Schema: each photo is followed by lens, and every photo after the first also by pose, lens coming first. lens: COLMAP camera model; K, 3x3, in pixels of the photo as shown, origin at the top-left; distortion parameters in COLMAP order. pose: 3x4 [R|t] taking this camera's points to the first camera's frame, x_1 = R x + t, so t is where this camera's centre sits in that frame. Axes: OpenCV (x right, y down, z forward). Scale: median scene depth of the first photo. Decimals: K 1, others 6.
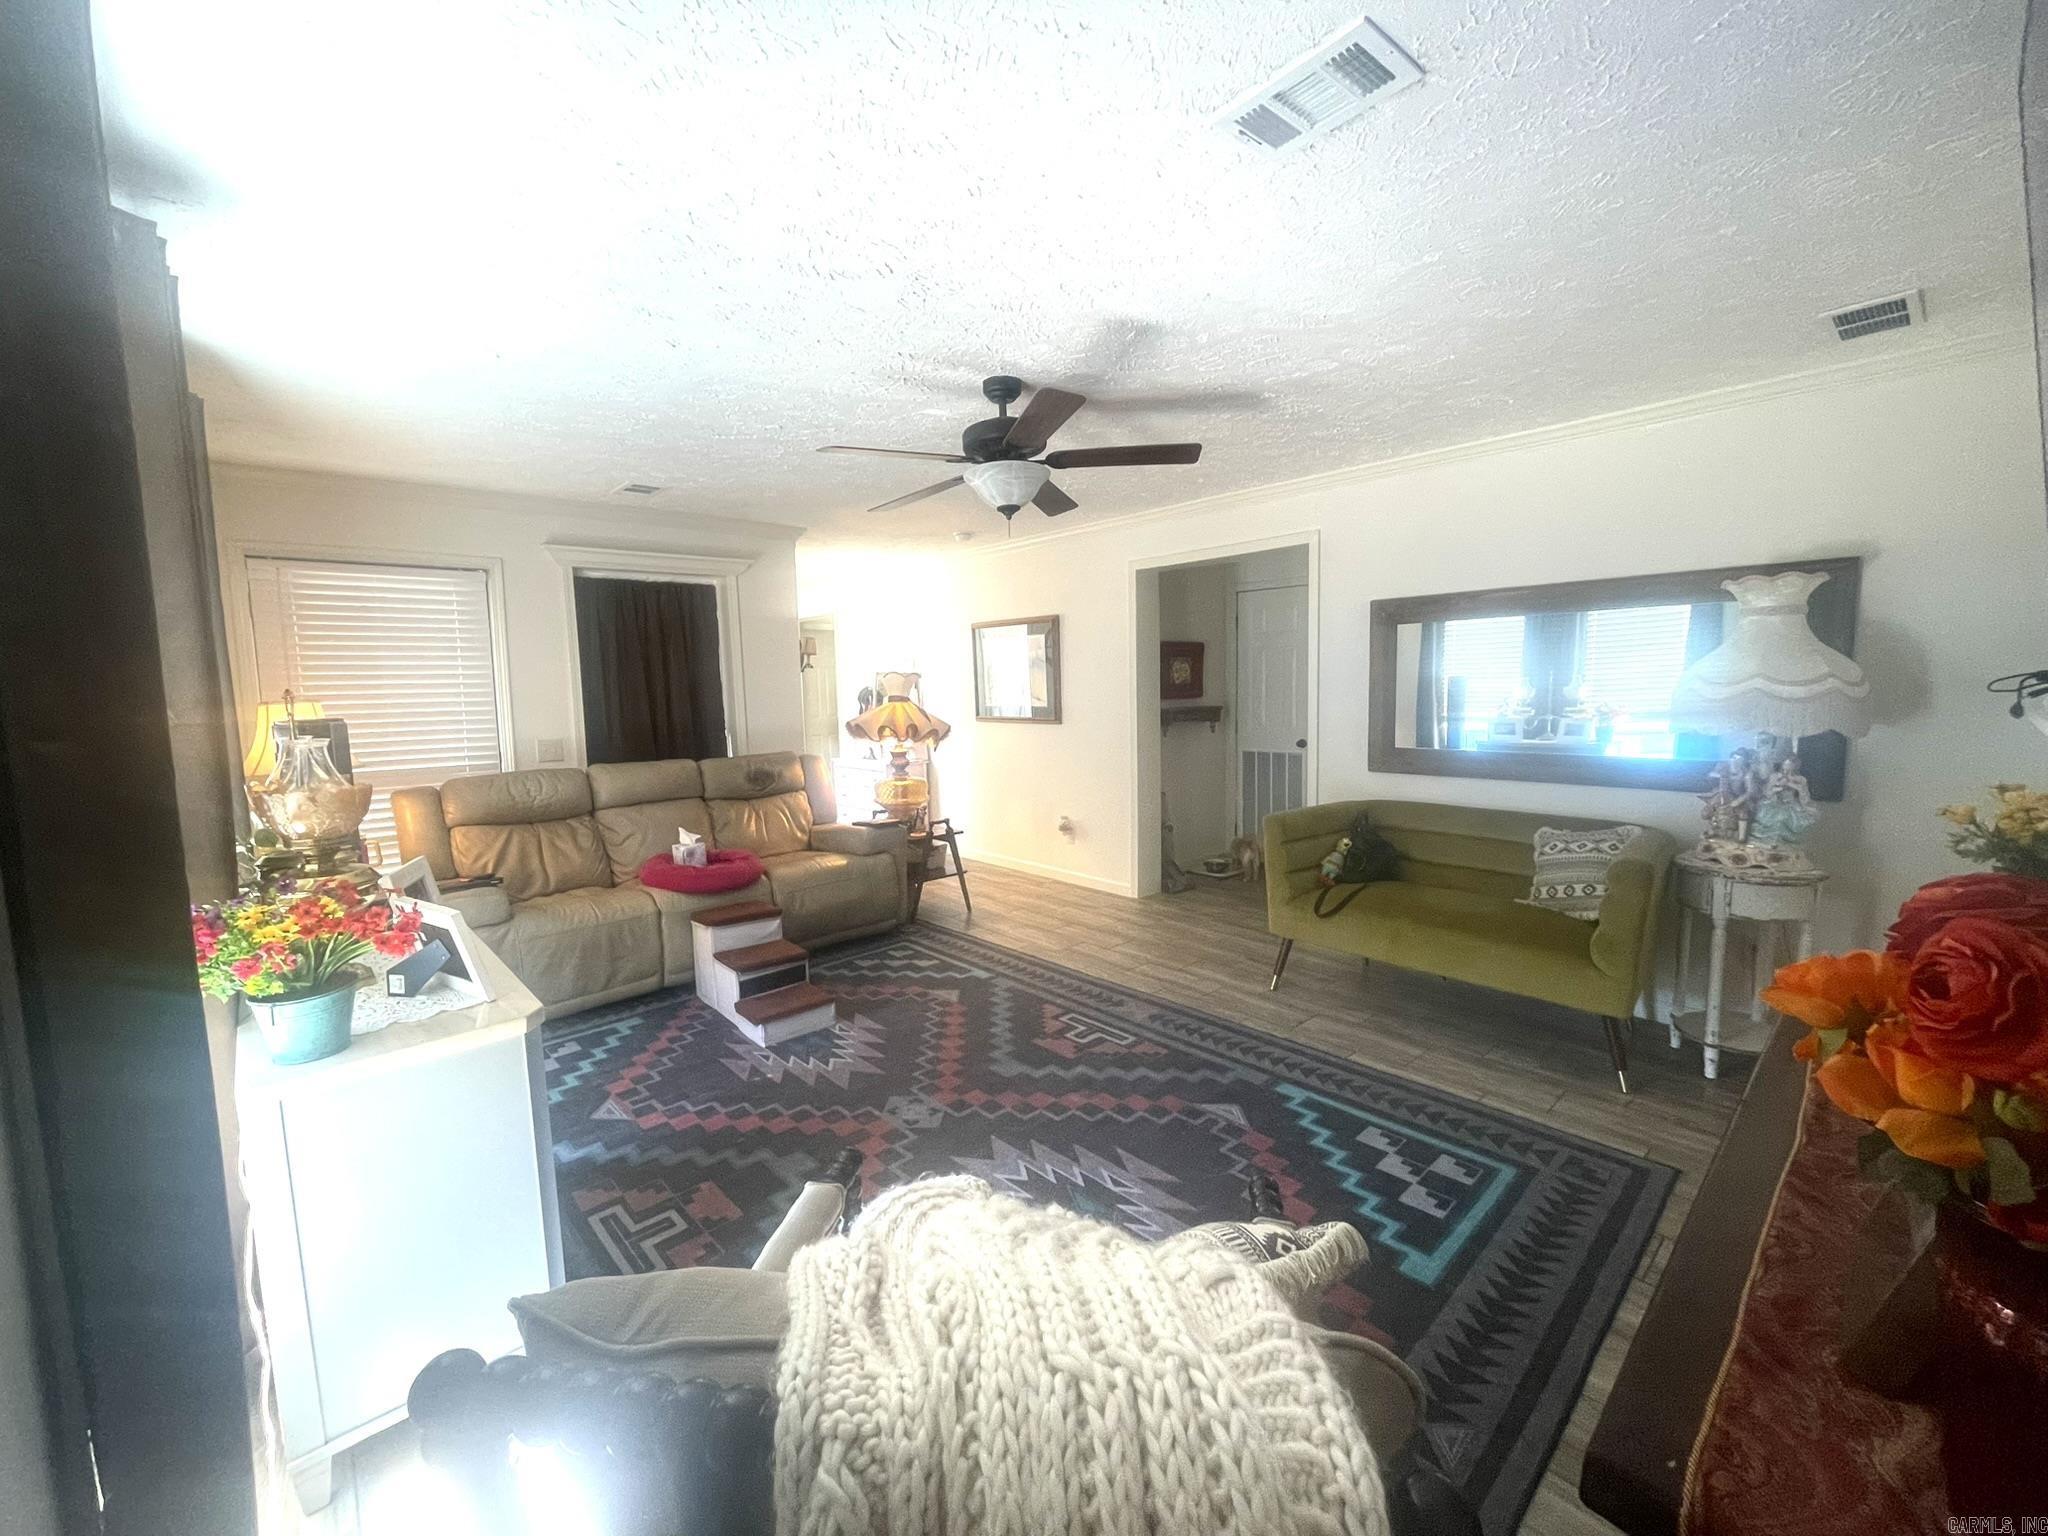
lens RADIAL K [[830.1, 0, 1025.3], [0, 830.1, 767.1], [0, 0, 1]] dist [-0.004339, 0.000873]
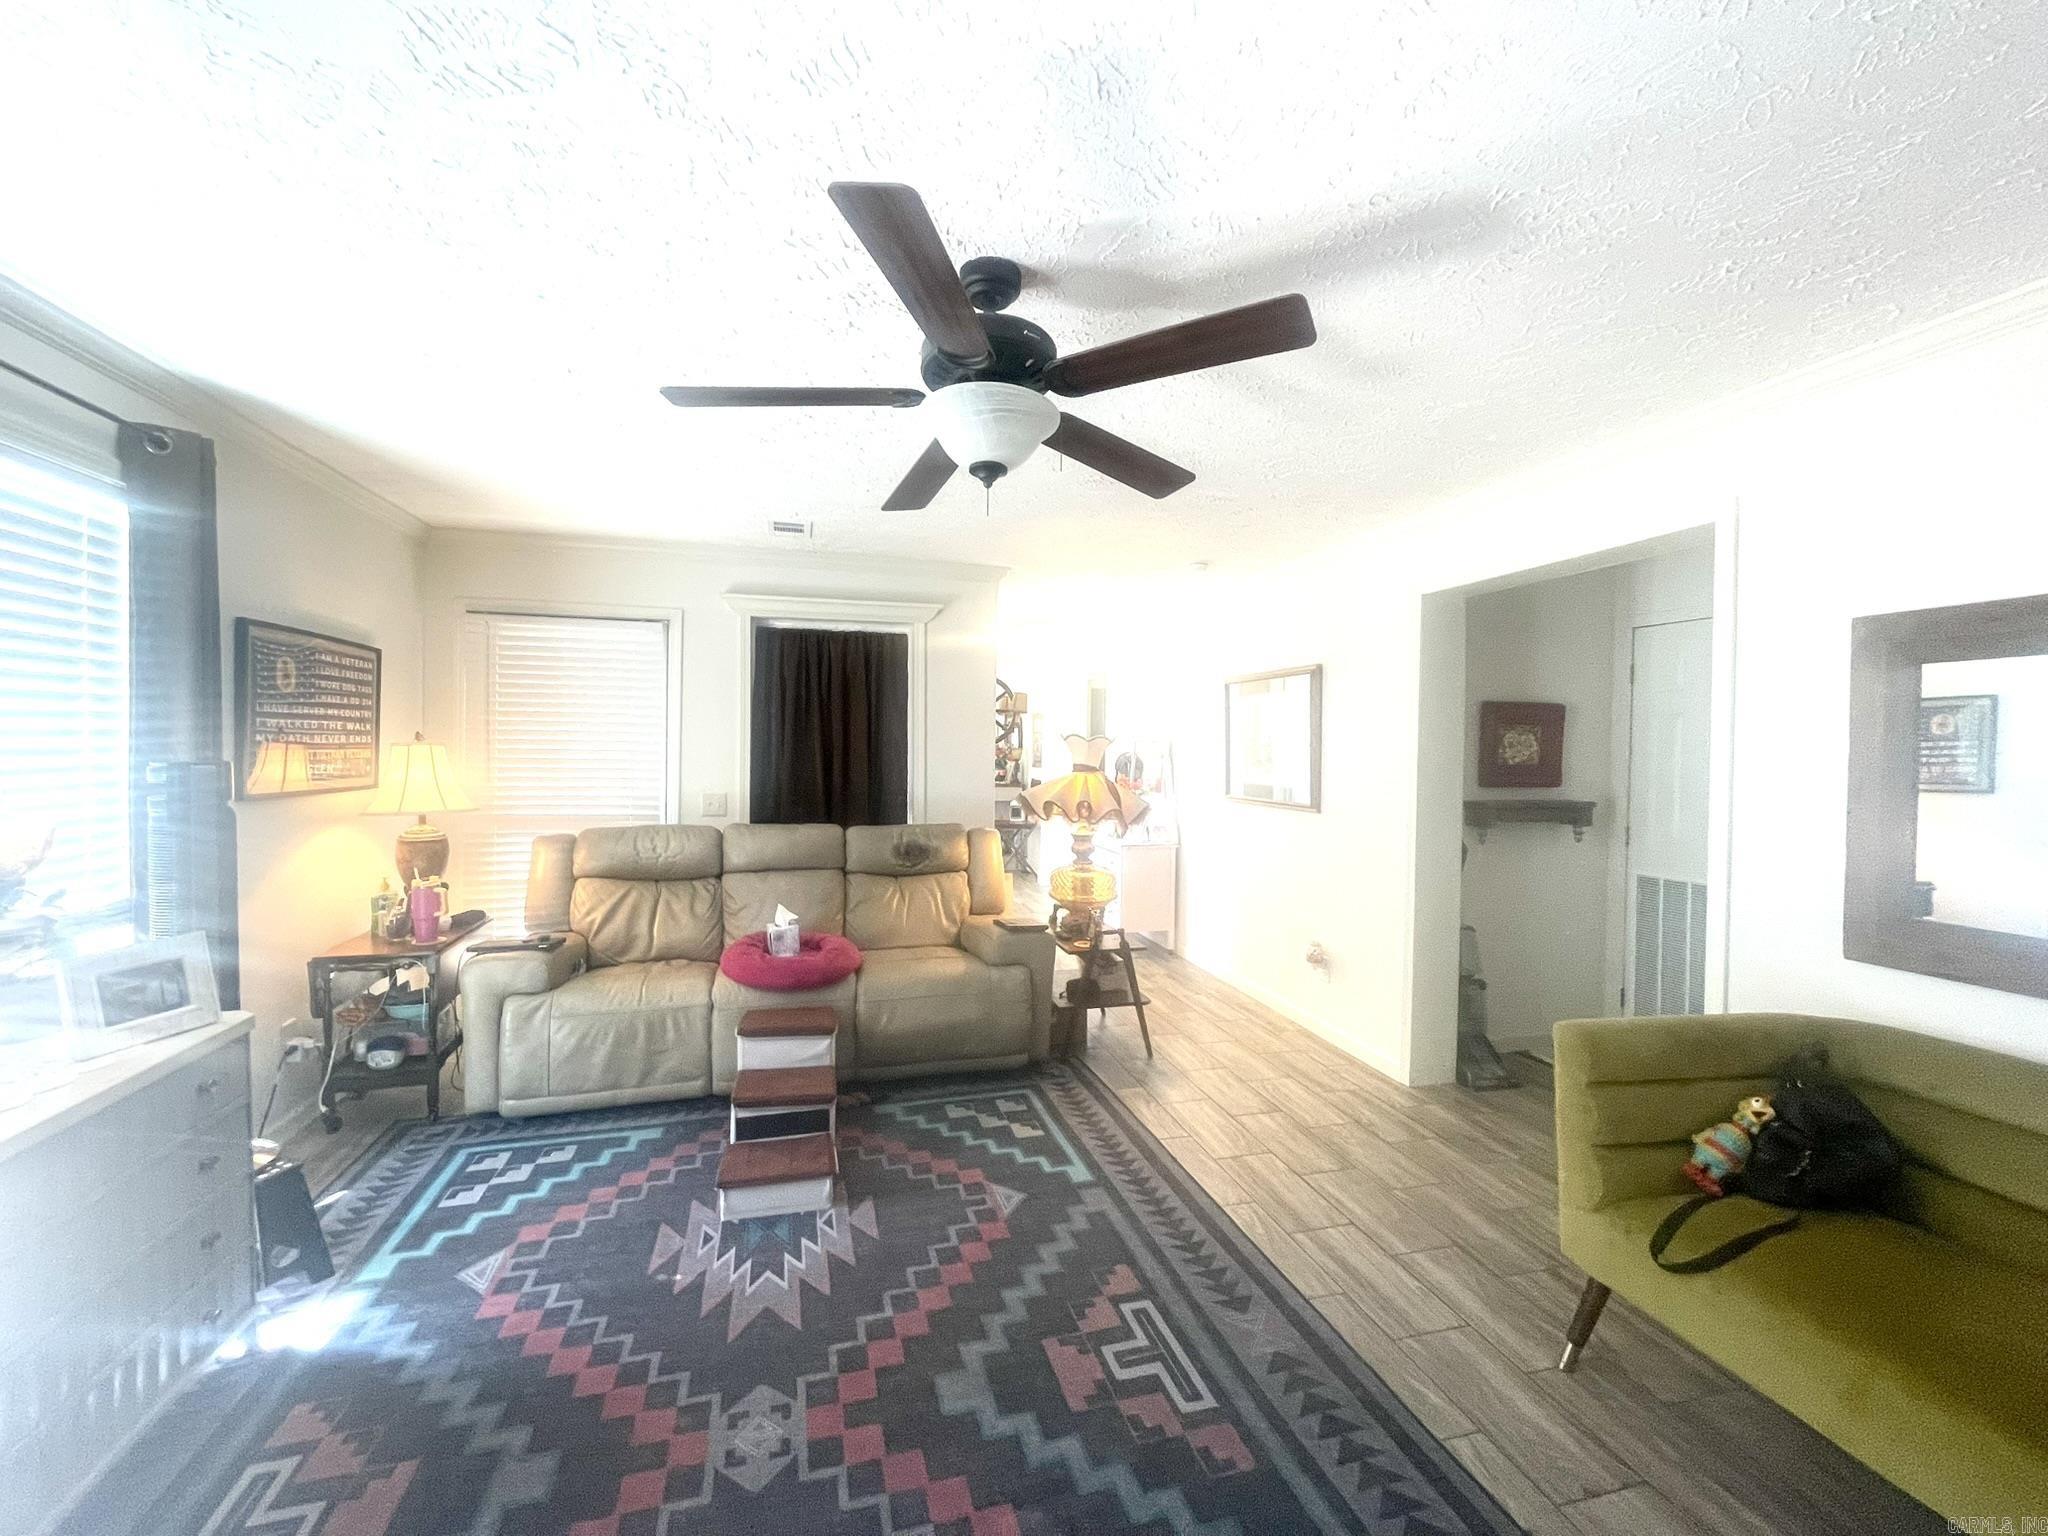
lens RADIAL K [[830.1, 0, 1023.2], [0, 830.1, 764.3], [0, 0, 1]] dist [-0.004339, 0.000873]
pose [[0.887432, 0.043729, -0.458859, 0.206992], [-0.081141, 0.994765, -0.062126, -0.040539], [0.453740, 0.092365, 0.886334, 0.341858]]
